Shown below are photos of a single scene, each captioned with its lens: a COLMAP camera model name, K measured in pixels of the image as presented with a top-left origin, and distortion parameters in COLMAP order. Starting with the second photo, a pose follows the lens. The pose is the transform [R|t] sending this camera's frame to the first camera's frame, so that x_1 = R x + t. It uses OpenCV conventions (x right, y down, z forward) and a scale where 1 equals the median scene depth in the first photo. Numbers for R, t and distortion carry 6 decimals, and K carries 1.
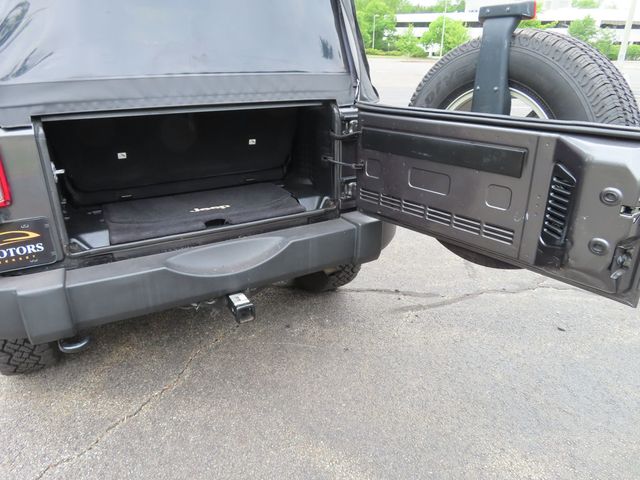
lens RADIAL K [[453.3, 0, 319.9], [0, 453.3, 241.5], [0, 0, 1]] dist [-0.004821, 0.006810]
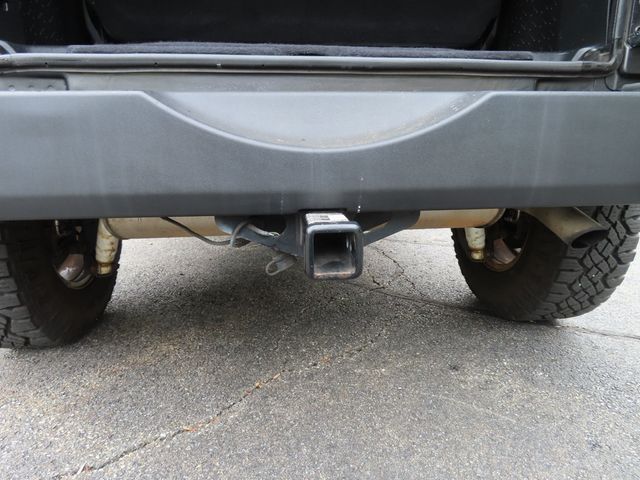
lens RADIAL K [[453.3, 0, 320.4], [0, 453.3, 240.1], [0, 0, 1]] dist [-0.004821, 0.006810]
pose [[0.921091, 0.088952, -0.379051, -0.031565], [-0.145375, 0.981716, -0.122880, 0.139146], [0.361190, 0.168288, 0.917181, 0.488322]]
